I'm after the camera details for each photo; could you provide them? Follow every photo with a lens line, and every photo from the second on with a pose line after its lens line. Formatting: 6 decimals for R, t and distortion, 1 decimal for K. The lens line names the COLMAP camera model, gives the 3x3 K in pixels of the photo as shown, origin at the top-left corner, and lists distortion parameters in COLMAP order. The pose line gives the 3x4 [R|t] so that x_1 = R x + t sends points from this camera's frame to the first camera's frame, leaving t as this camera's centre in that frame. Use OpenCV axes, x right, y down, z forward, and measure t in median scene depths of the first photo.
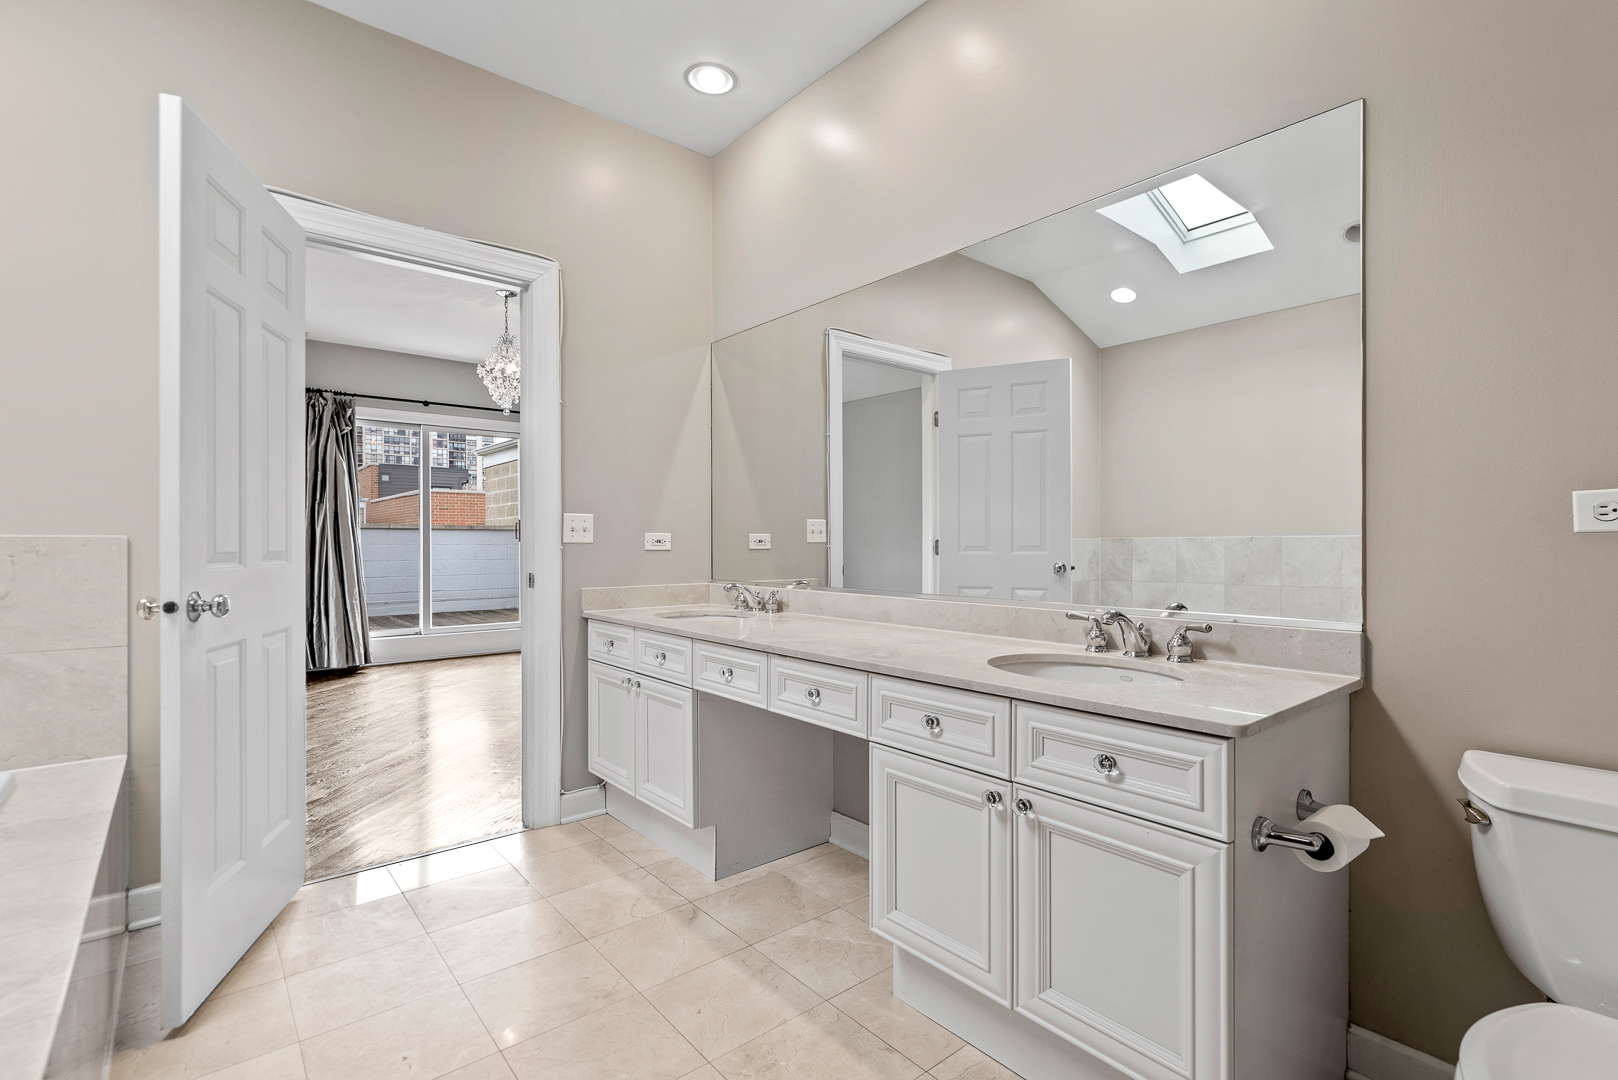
lens RADIAL K [[741.3, 0, 821.4], [0, 741.3, 547.4], [0, 0, 1]] dist [0.000962, 0.000219]
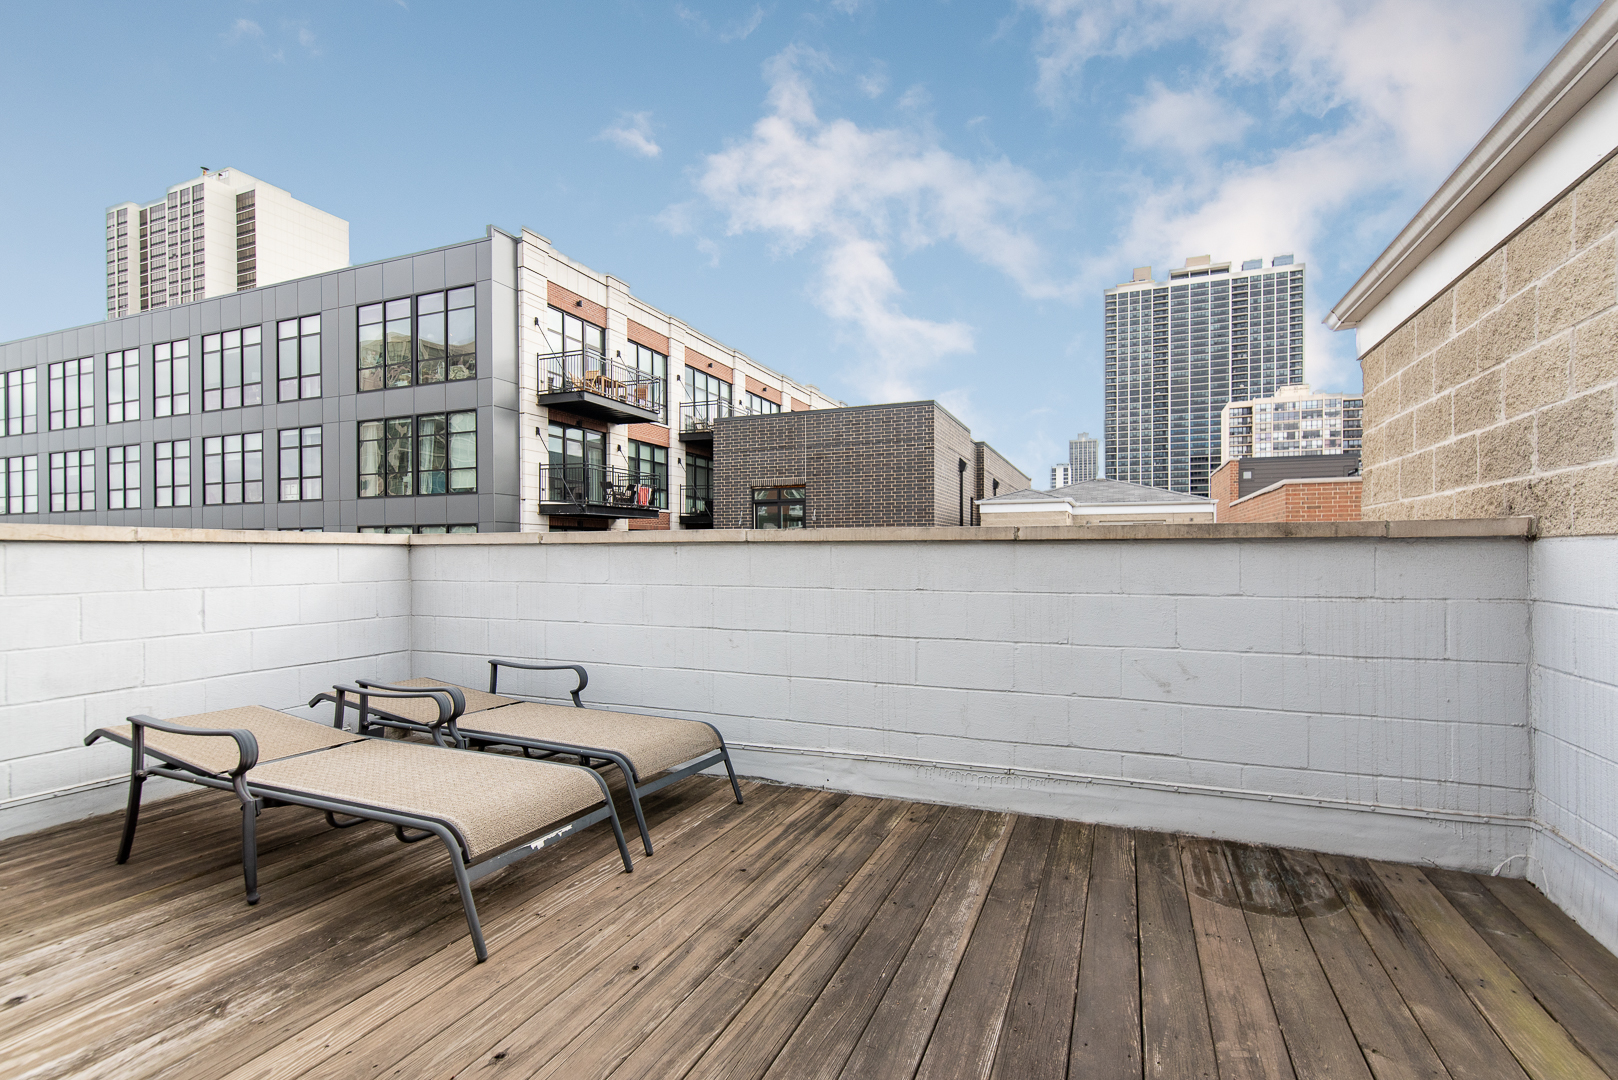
lens RADIAL K [[741.3, 0, 821.4], [0, 741.3, 547.4], [0, 0, 1]] dist [0.000962, 0.000219]
pose [[0.470973, -0.008426, -0.882108, -0.104324], [-0.000147, 0.999954, -0.009630, -0.006473], [0.882148, 0.004665, 0.470950, 0.239910]]
